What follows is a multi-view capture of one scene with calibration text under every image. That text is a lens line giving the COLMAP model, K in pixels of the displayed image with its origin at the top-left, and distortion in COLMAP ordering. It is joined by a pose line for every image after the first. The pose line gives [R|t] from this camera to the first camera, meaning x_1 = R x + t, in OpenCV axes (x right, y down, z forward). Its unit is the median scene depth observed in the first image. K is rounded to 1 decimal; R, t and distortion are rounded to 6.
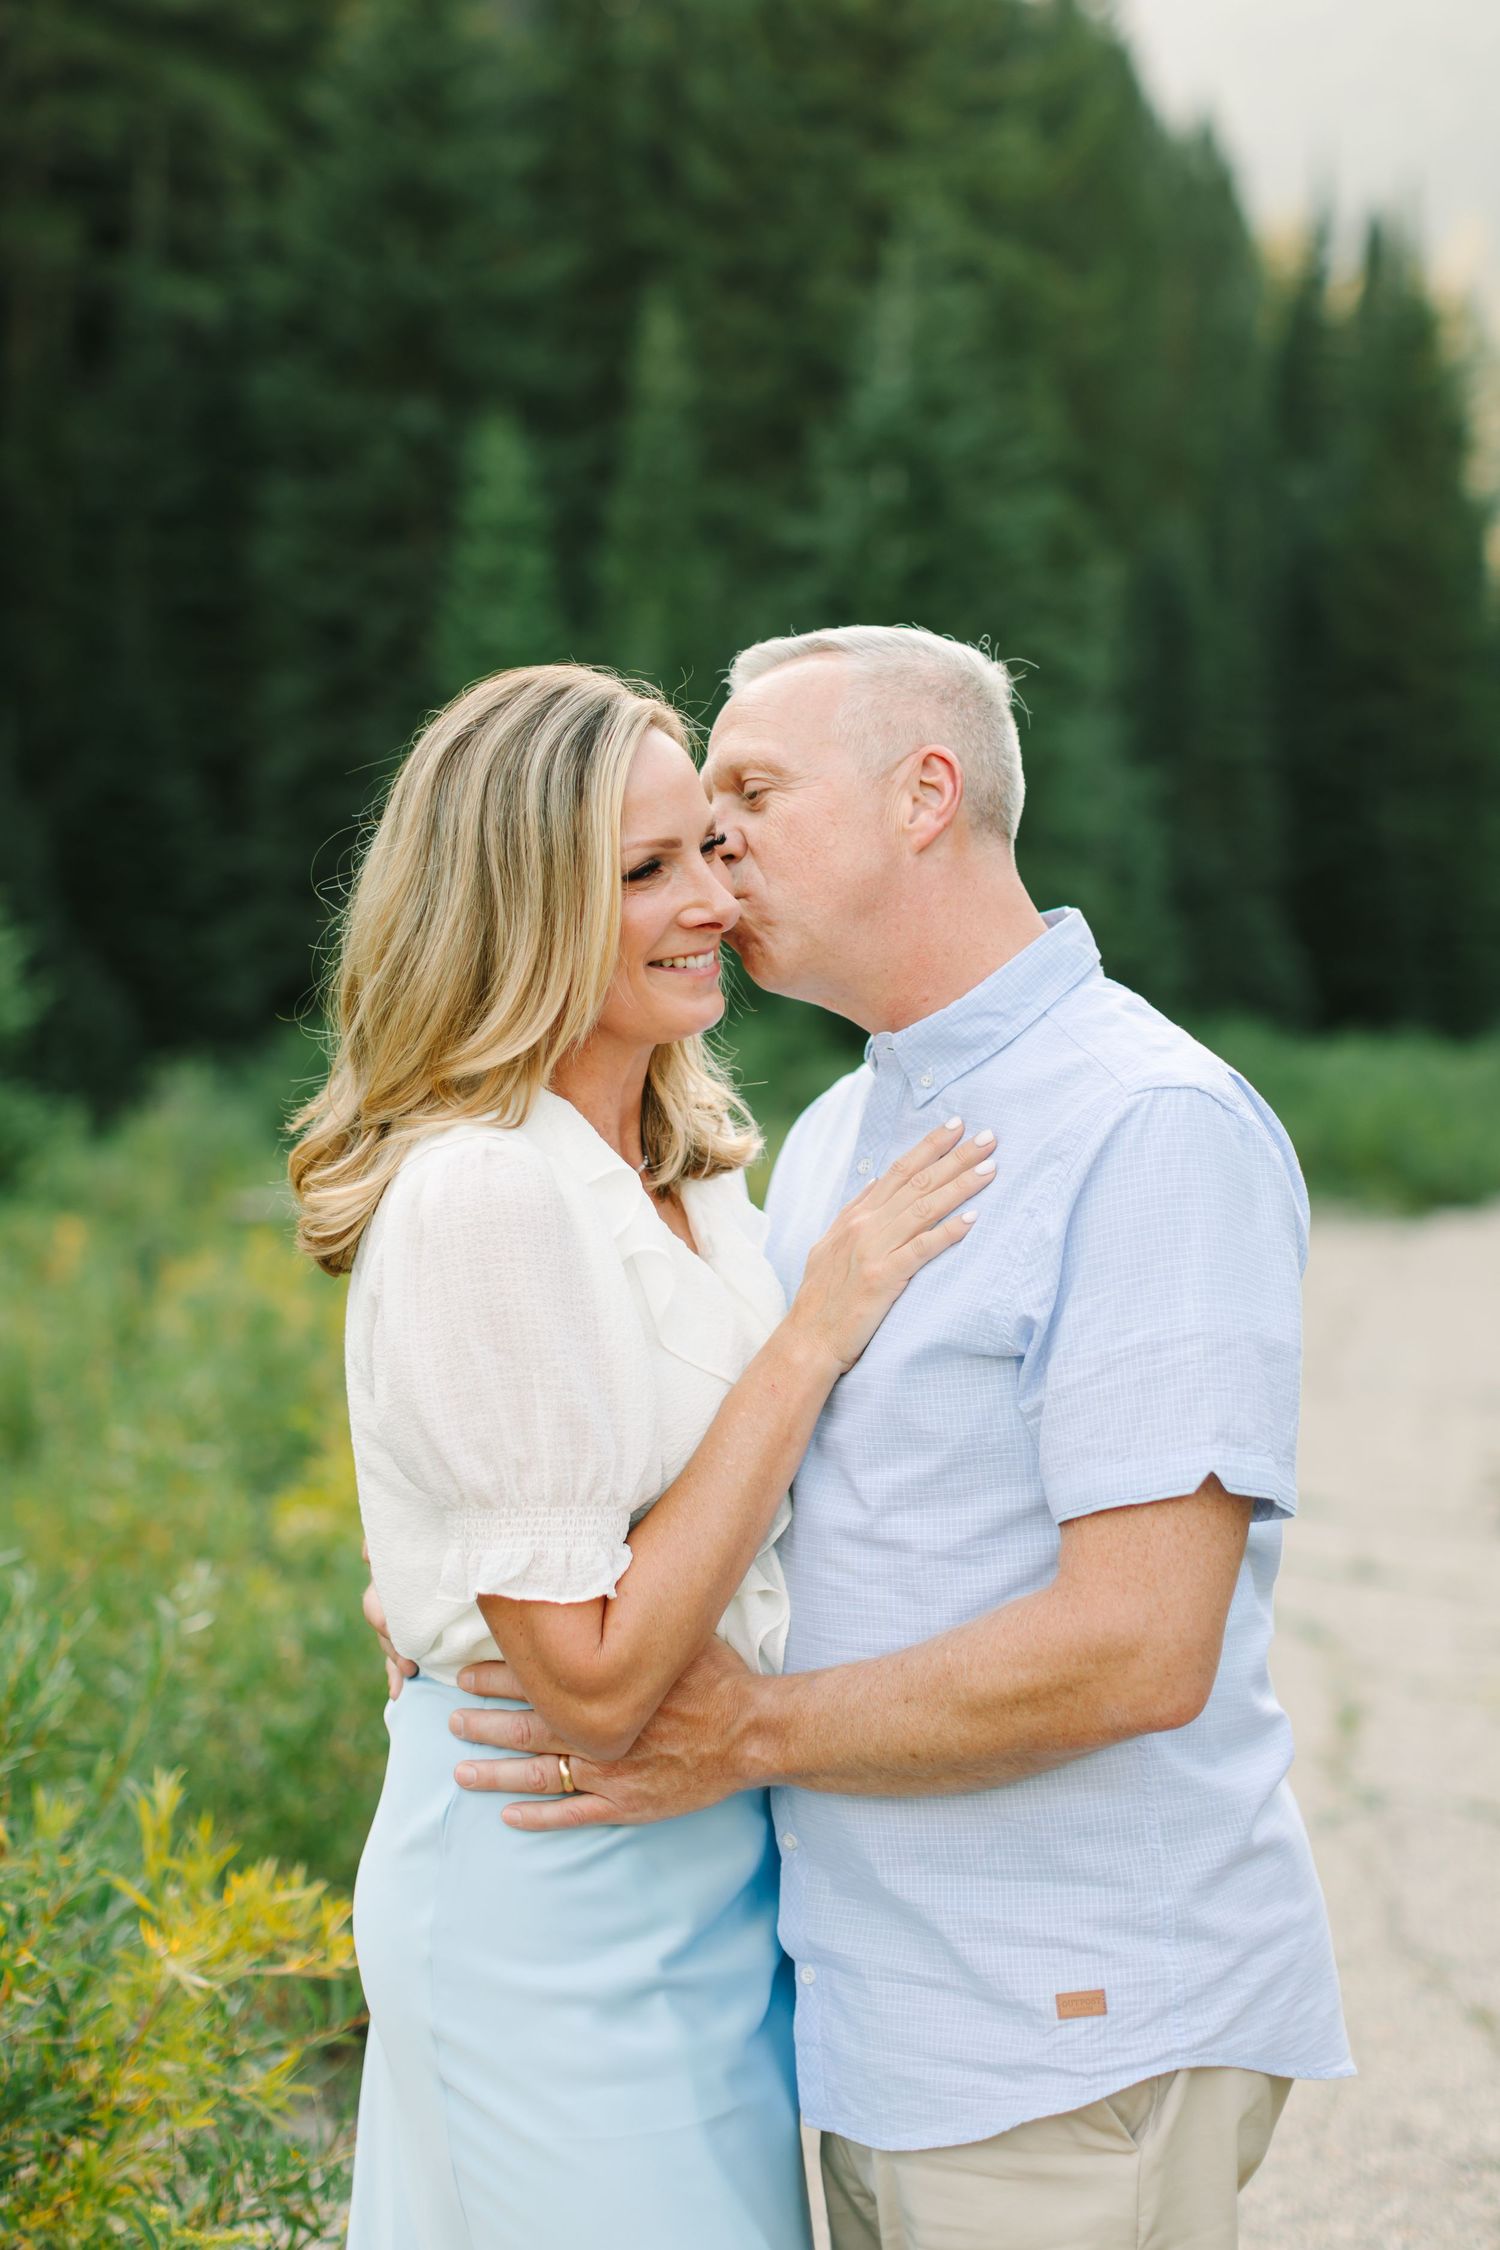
lens RADIAL K [[3413.4, 0, 751.2], [0, 3413.4, 1032.0], [0, 0, 1]] dist [0.004562, -0.027341]
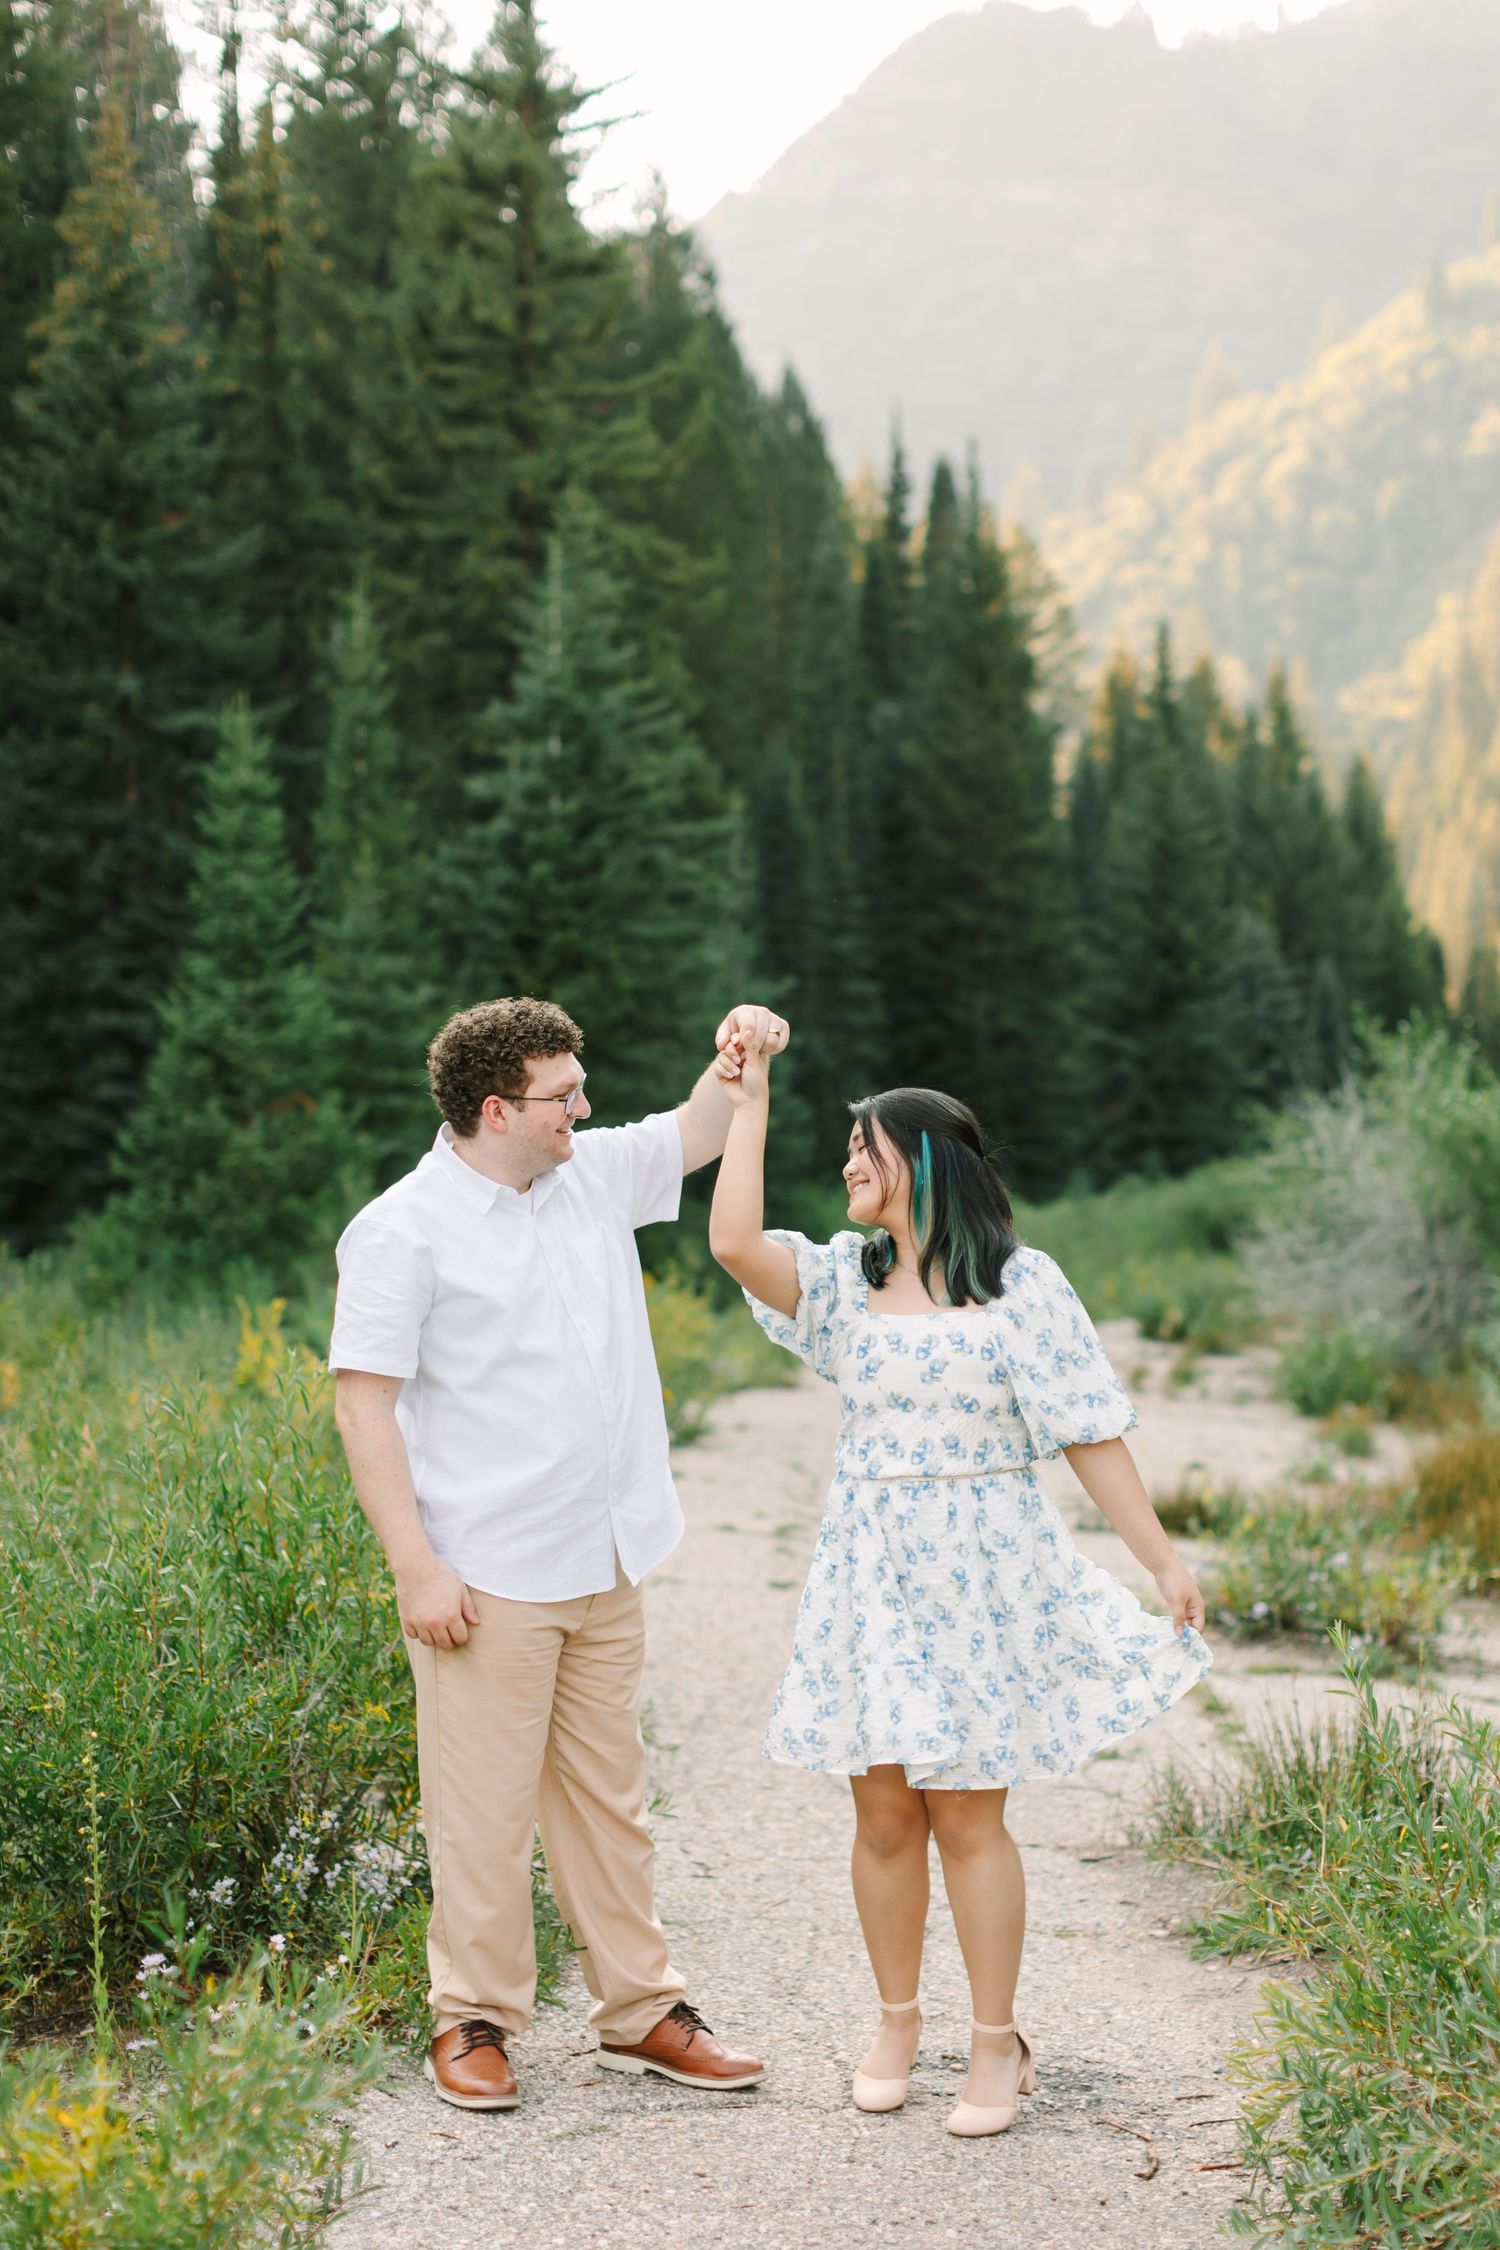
lens RADIAL K [[3361.4, 0, 729.1], [0, 3361.4, 1115.3], [0, 0, 1]] dist [0.041215, -0.066993]
pose [[0.993218, -0.035484, 0.110724, -0.026015], [0.038739, 0.998874, -0.027387, 0.002432], [-0.109628, 0.031490, 0.993474, -0.130916]]
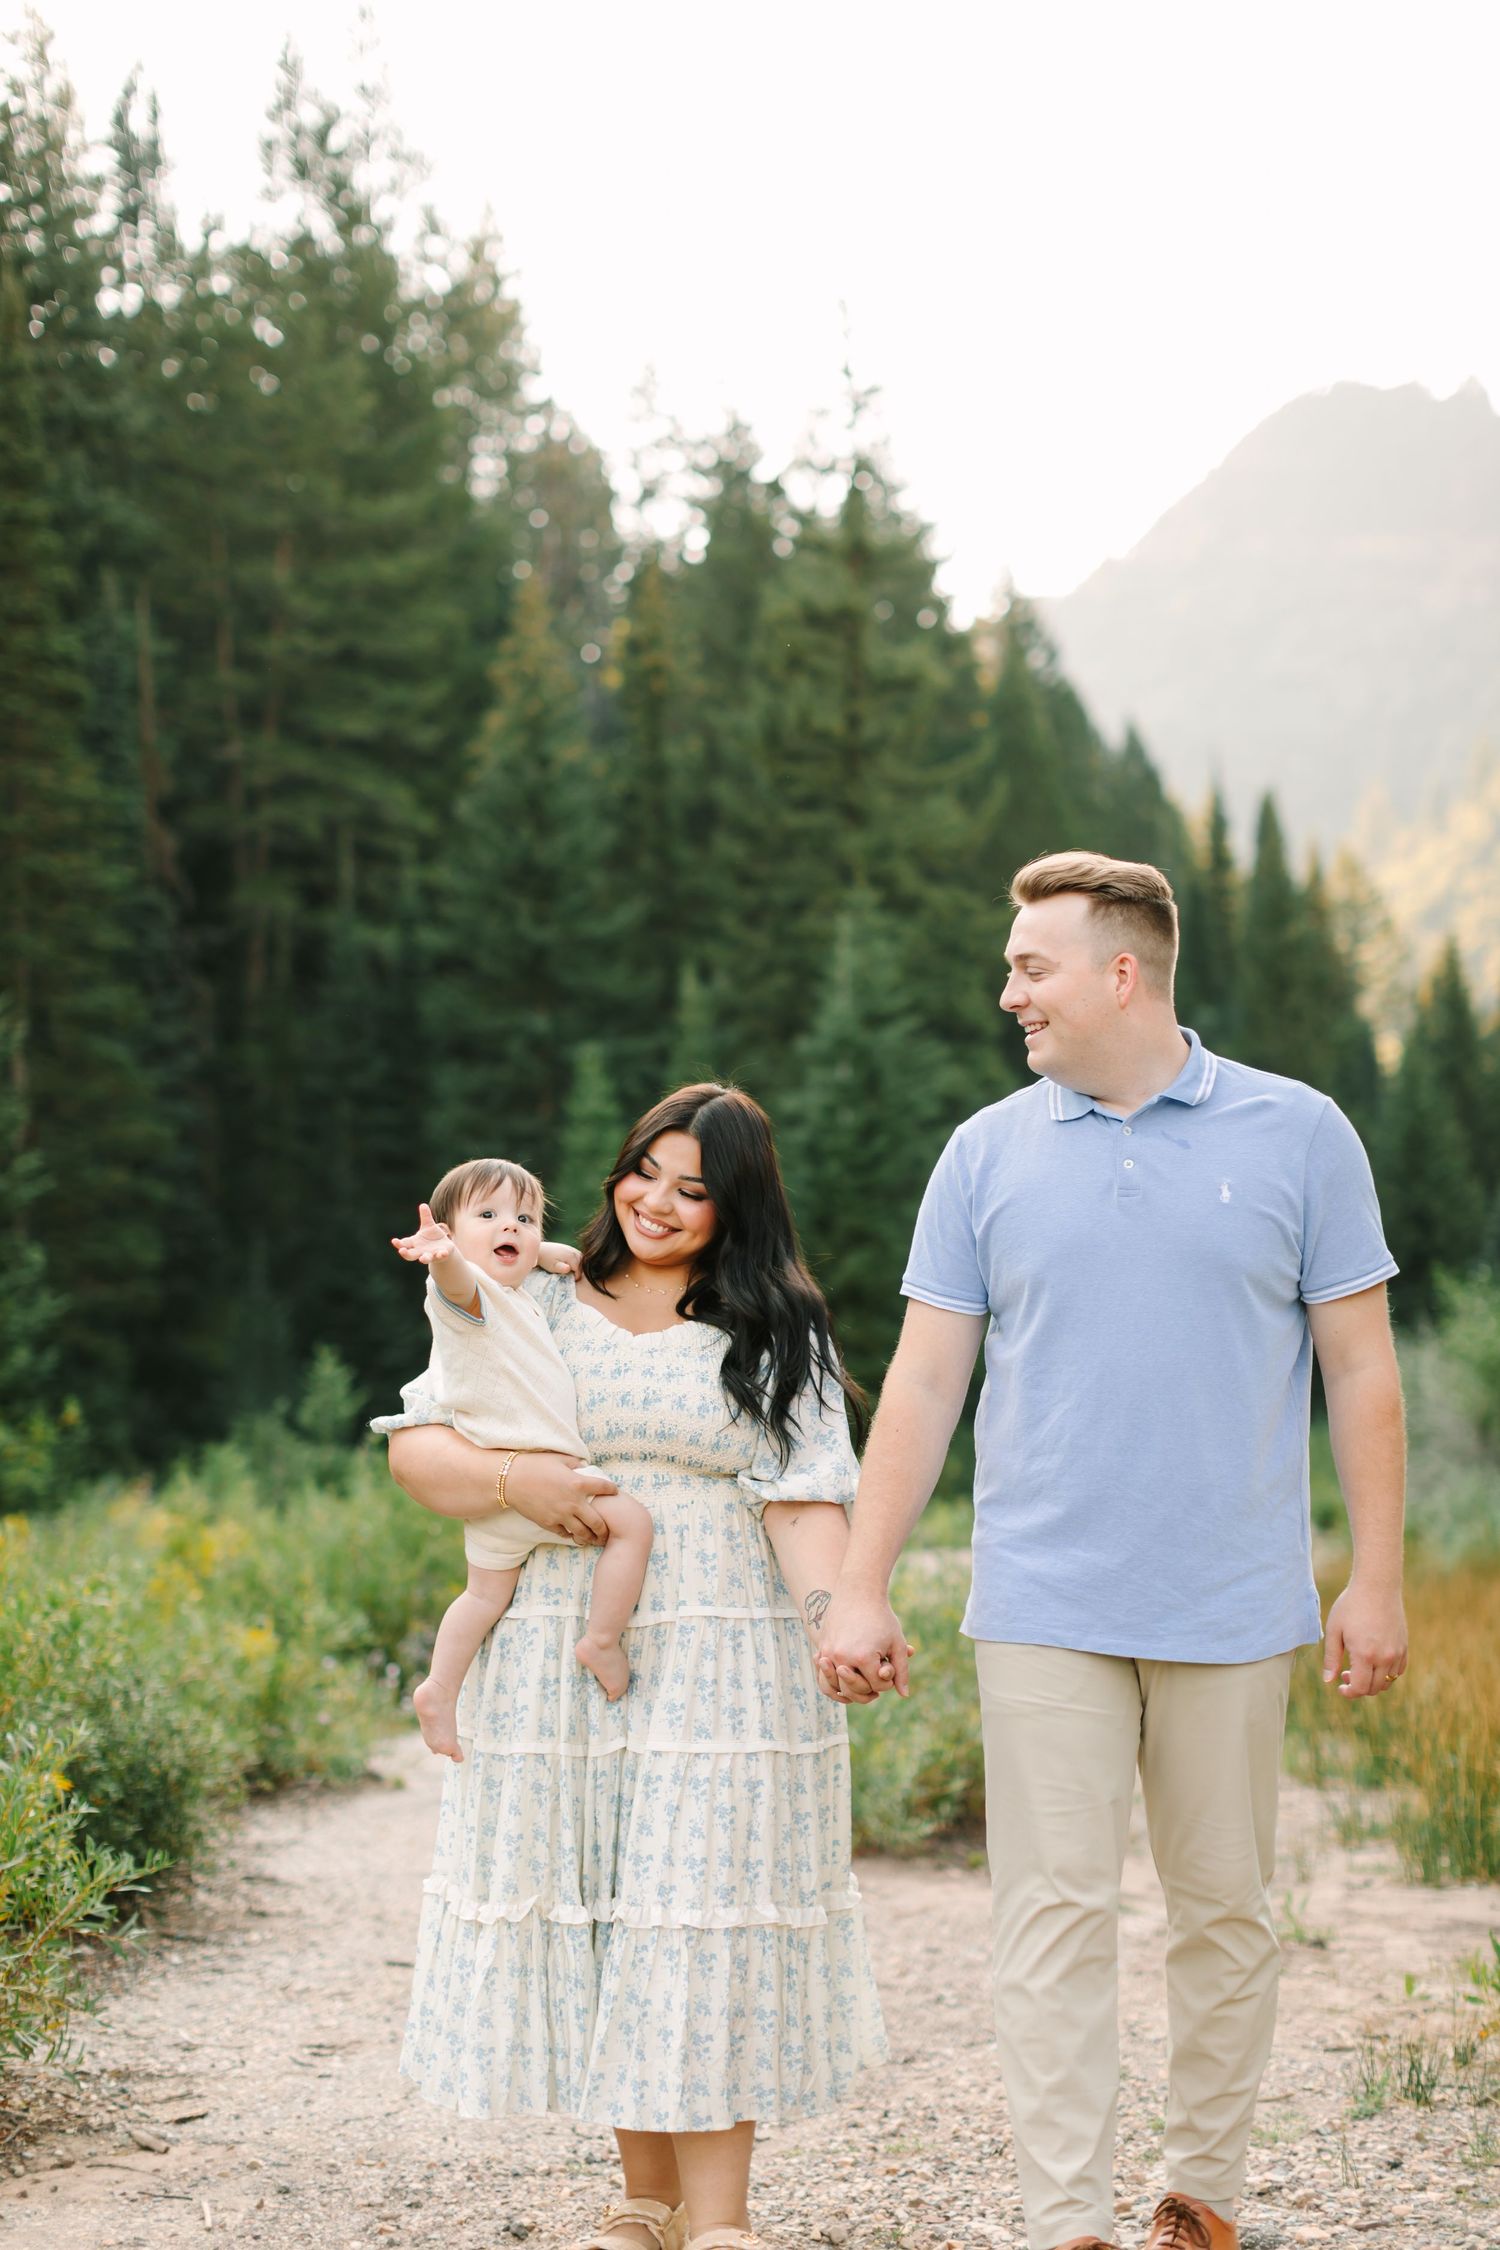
lens RADIAL K [[3361.4, 0, 729.1], [0, 3361.4, 1115.3], [0, 0, 1]] dist [0.041215, -0.066993]
pose [[0.998208, -0.044777, -0.039691, 0.036696], [0.040008, 0.992705, -0.113740, 0.023720], [0.044495, 0.111948, 0.992717, -0.396948]]
